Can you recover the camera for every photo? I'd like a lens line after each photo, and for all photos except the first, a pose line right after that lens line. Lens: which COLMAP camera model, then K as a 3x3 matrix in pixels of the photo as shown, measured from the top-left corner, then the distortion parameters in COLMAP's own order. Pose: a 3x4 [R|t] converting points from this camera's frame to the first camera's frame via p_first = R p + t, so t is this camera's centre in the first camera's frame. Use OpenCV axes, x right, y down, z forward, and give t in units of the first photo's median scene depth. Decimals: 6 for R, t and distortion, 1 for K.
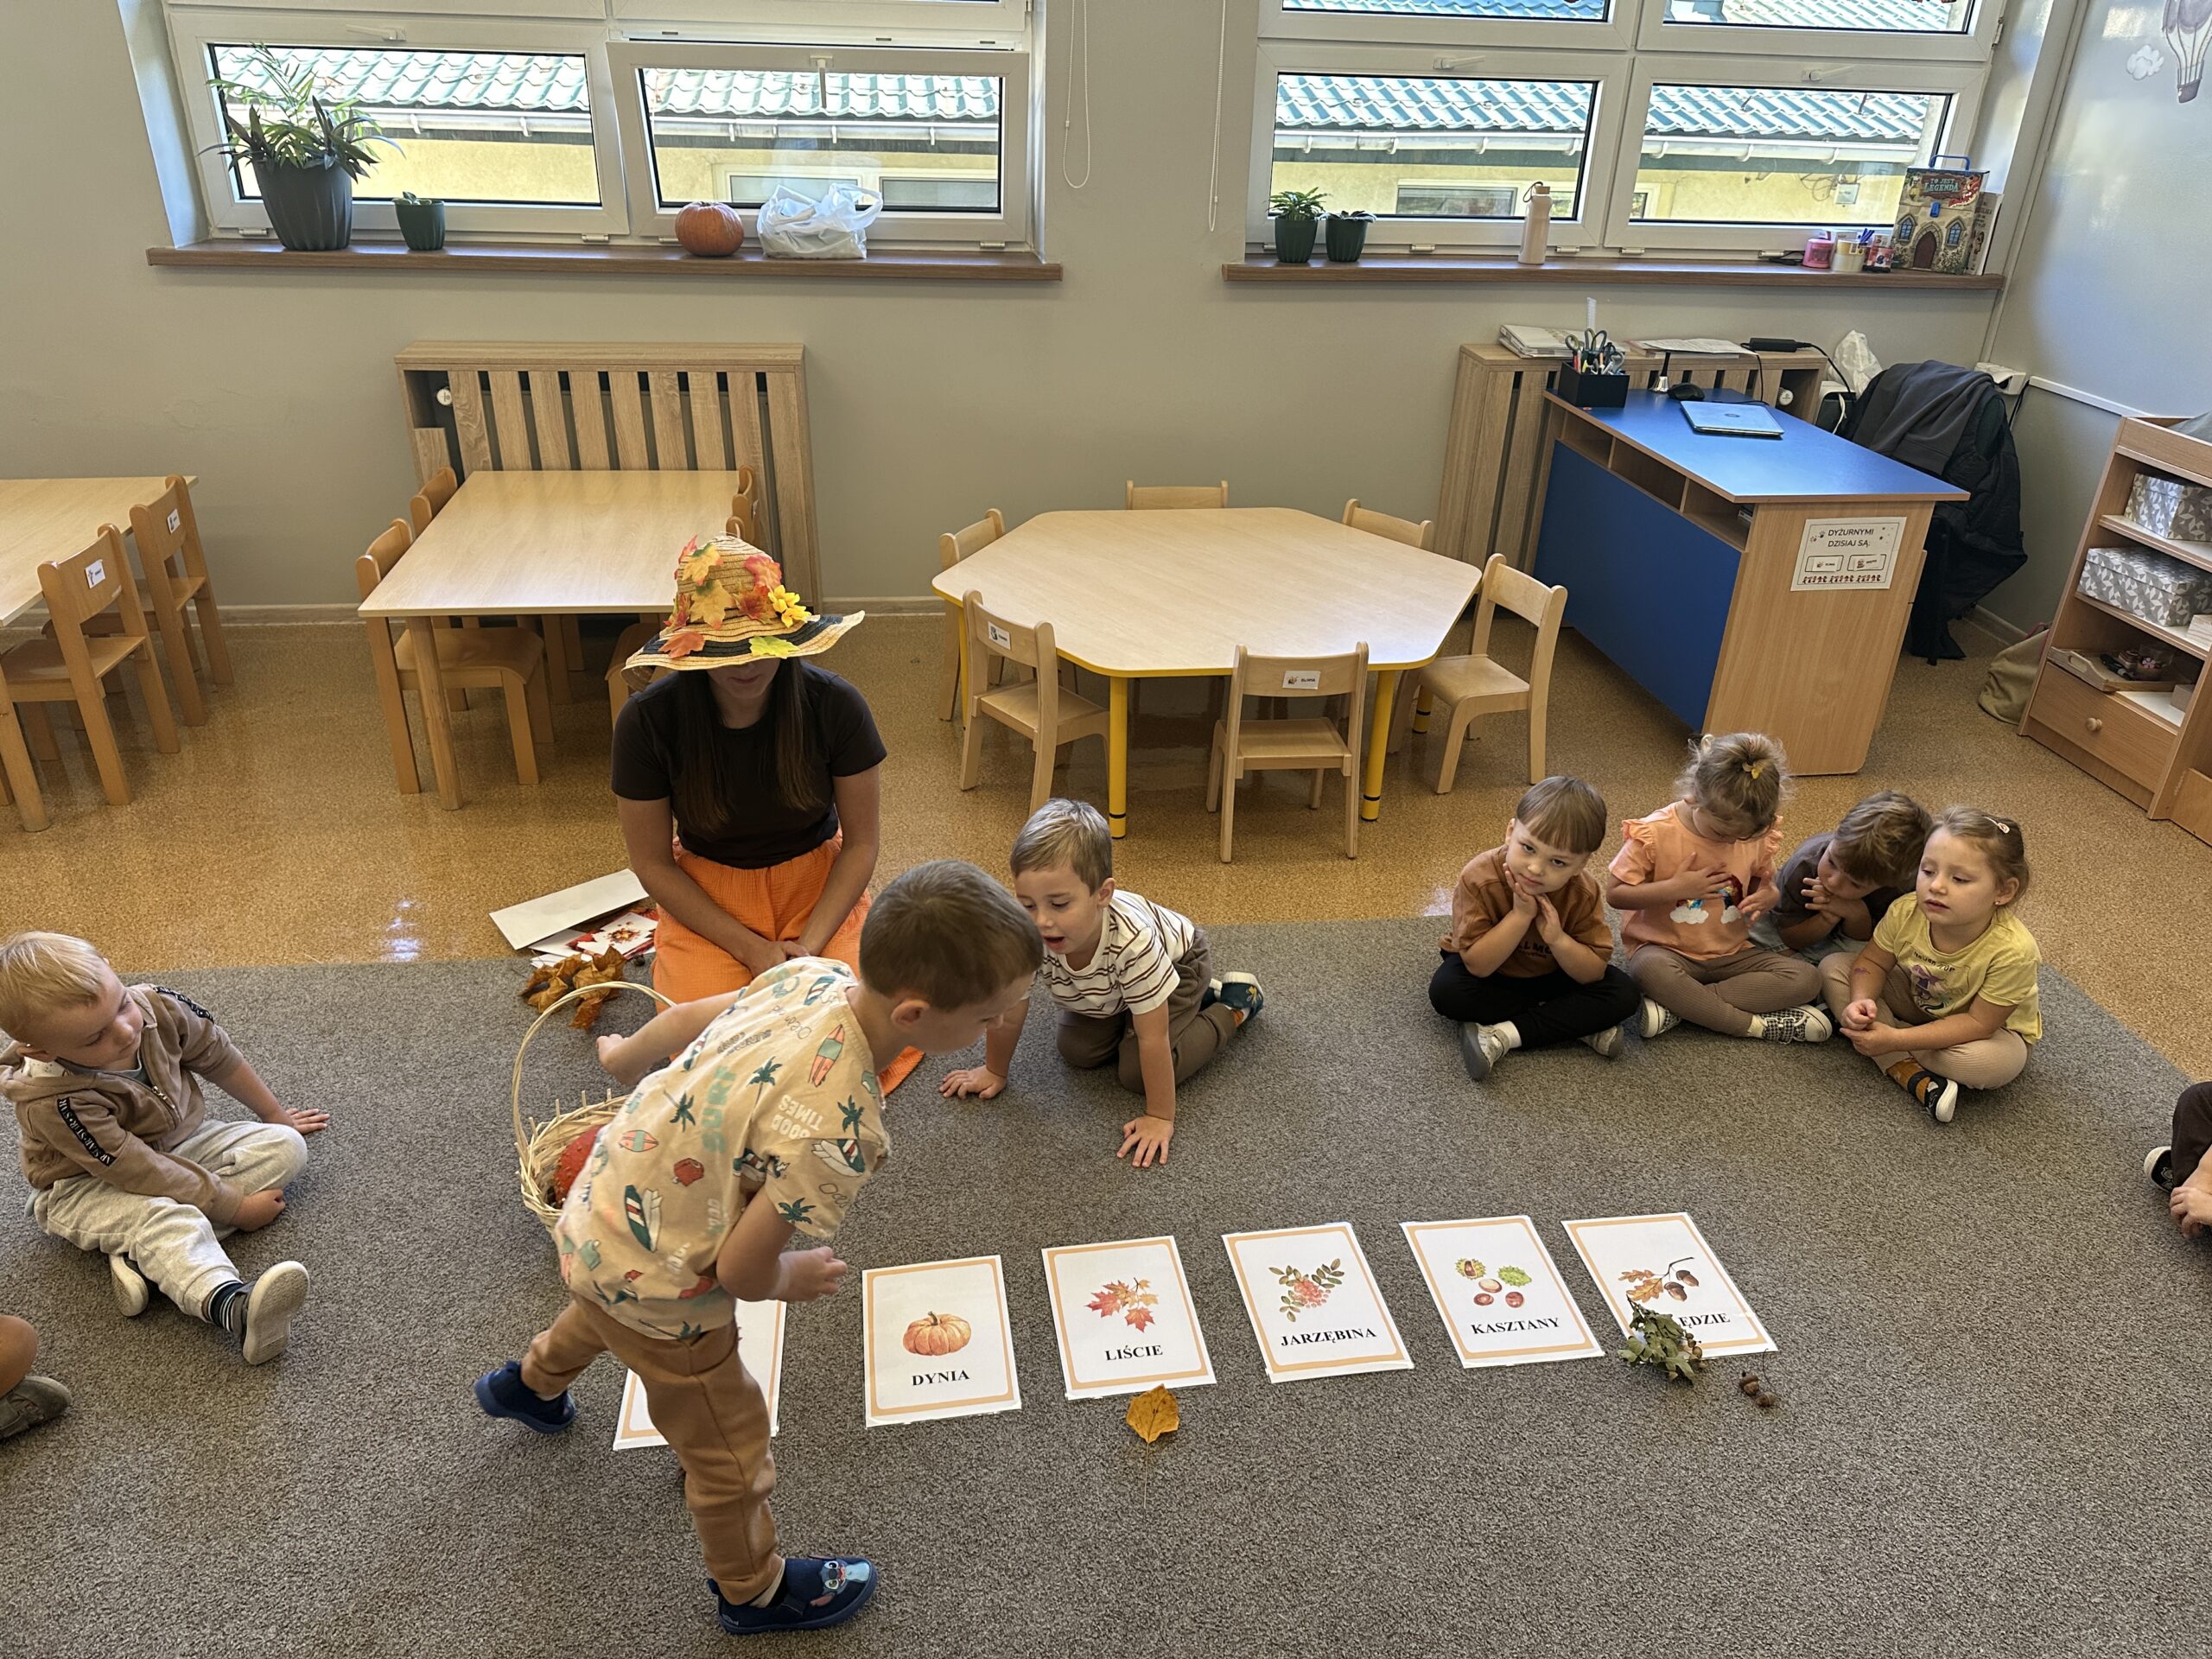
lens RADIAL K [[1565.0, 0, 1101.5], [0, 1565.0, 848.4], [0, 0, 1]] dist [0.022786, -0.022457]
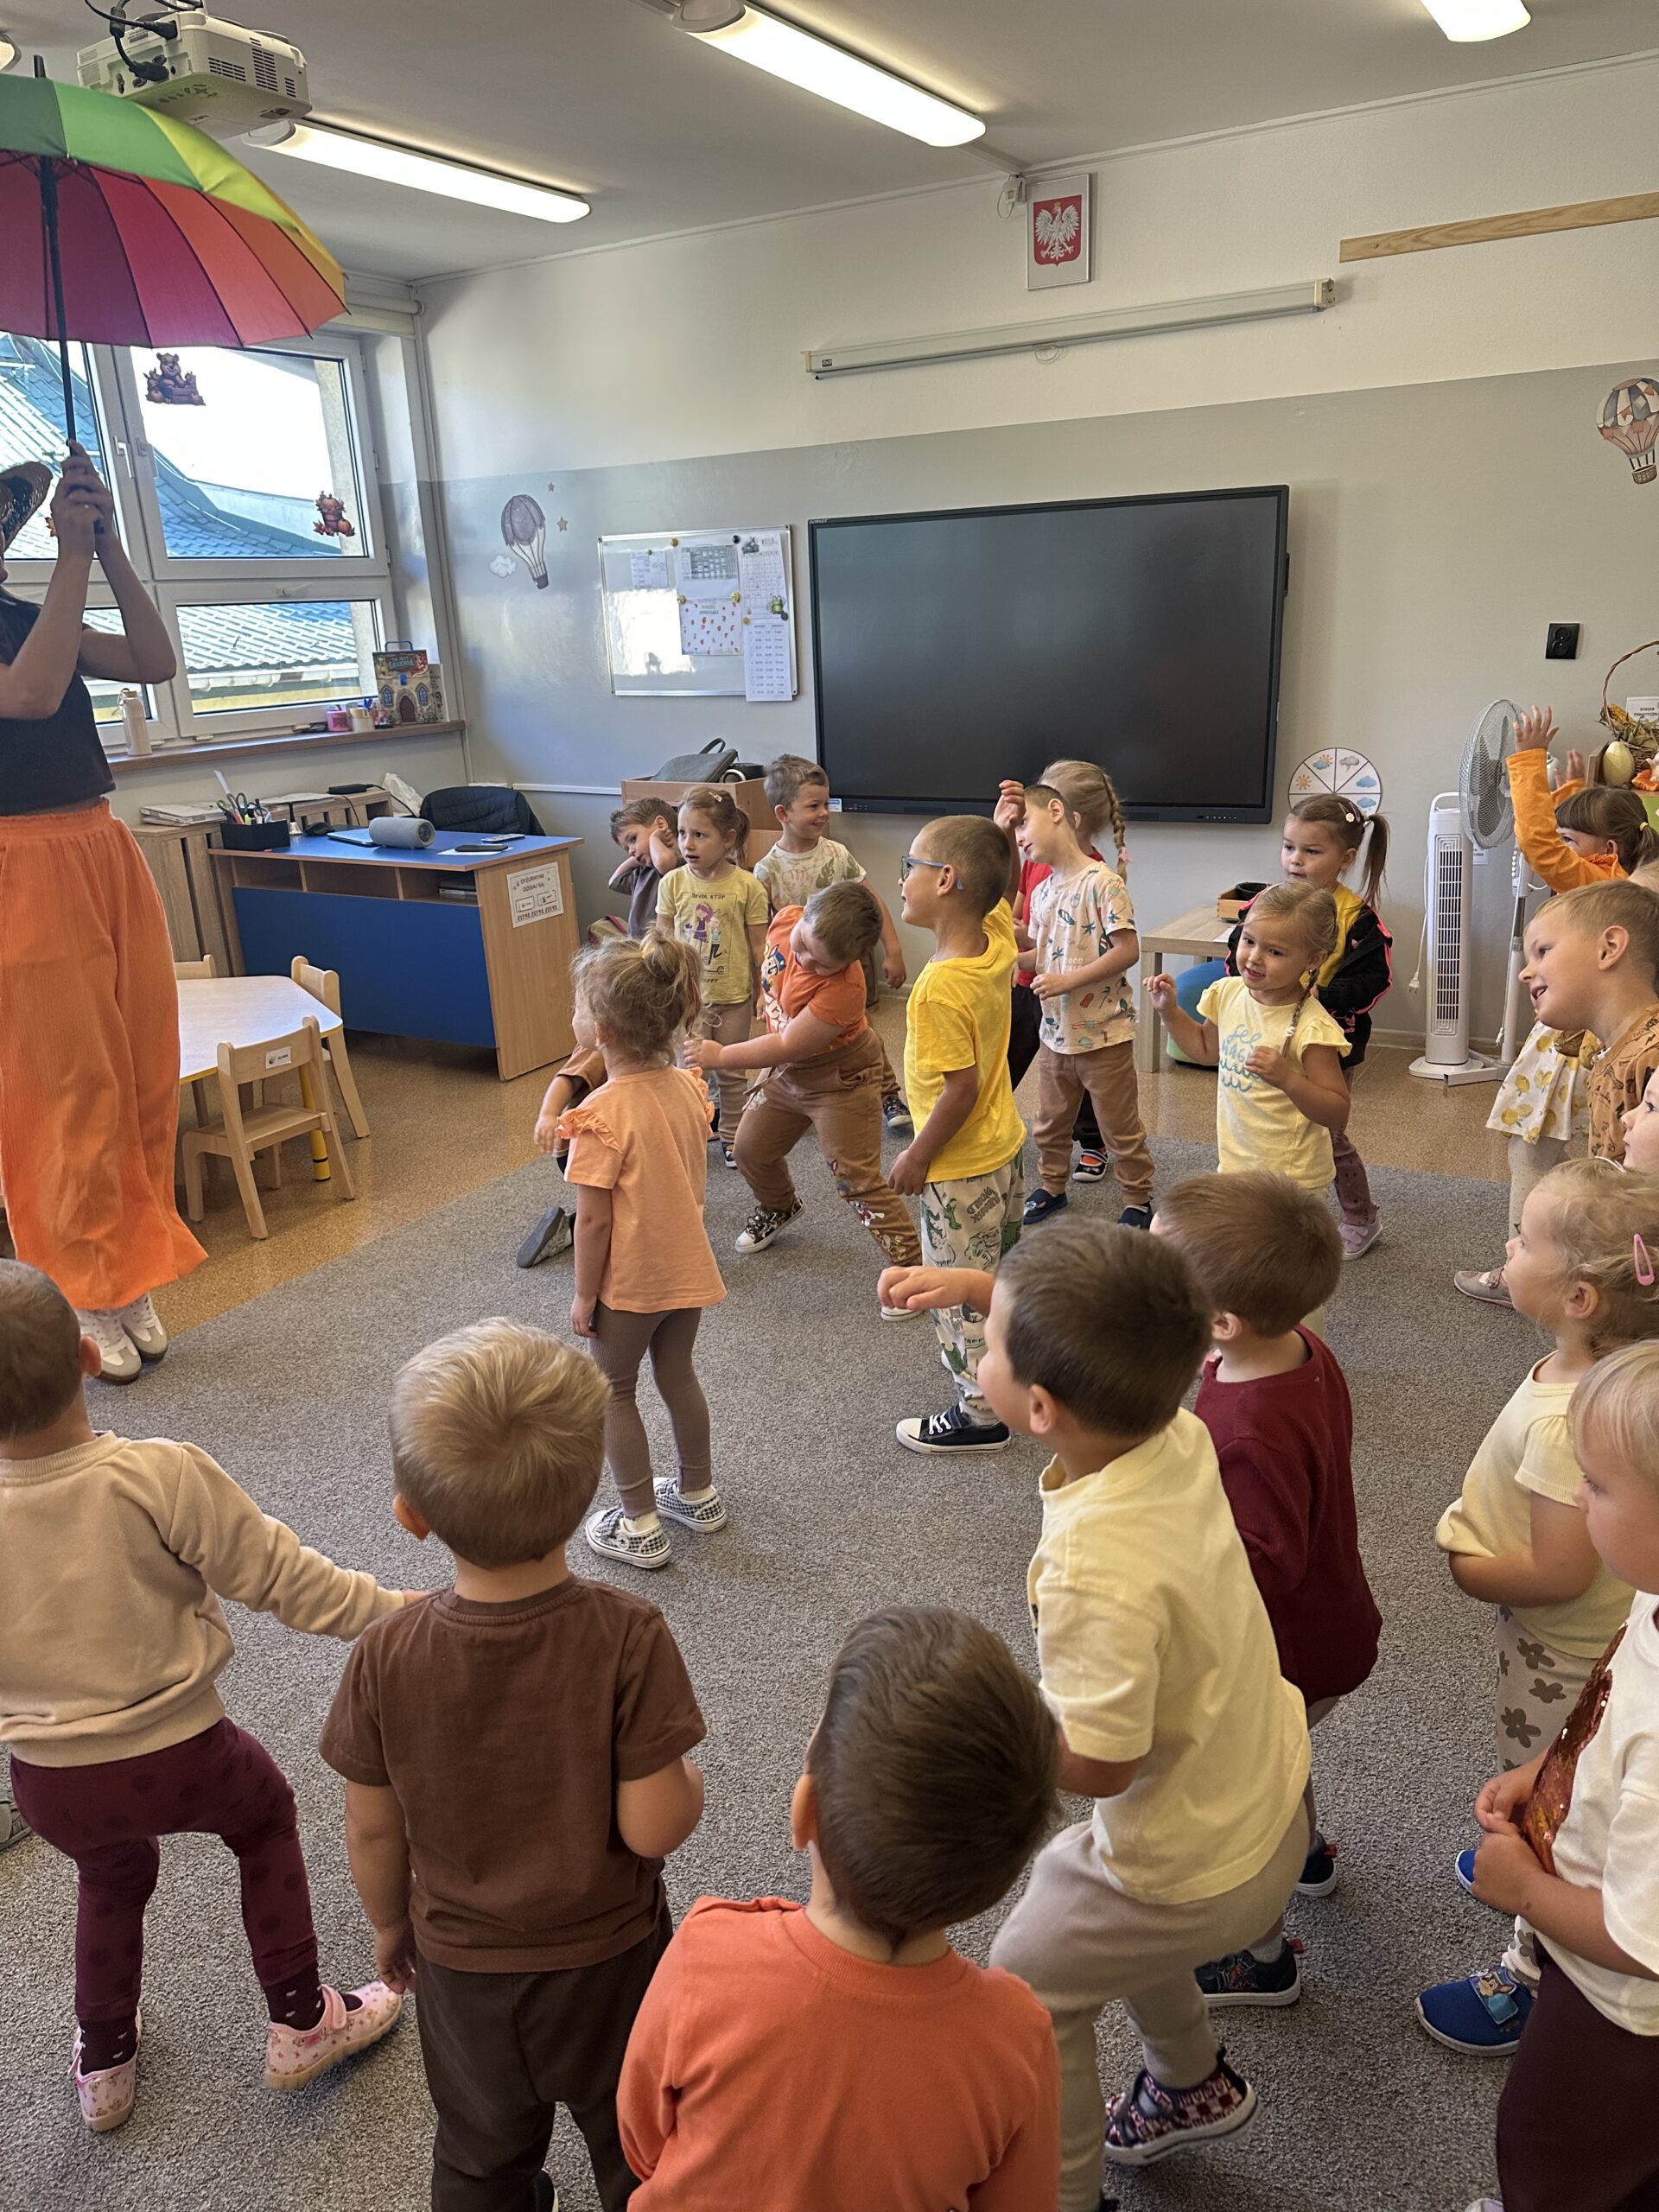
lens RADIAL K [[1546.9, 0, 834.9], [0, 1546.9, 1154.5], [0, 0, 1]] dist [0.009143, -0.044926]
pose [[0.621728, -0.315454, 0.716899, -0.362377], [0.411576, 0.910330, 0.043631, 0.064151], [-0.666378, 0.267932, 0.695811, -0.060861]]
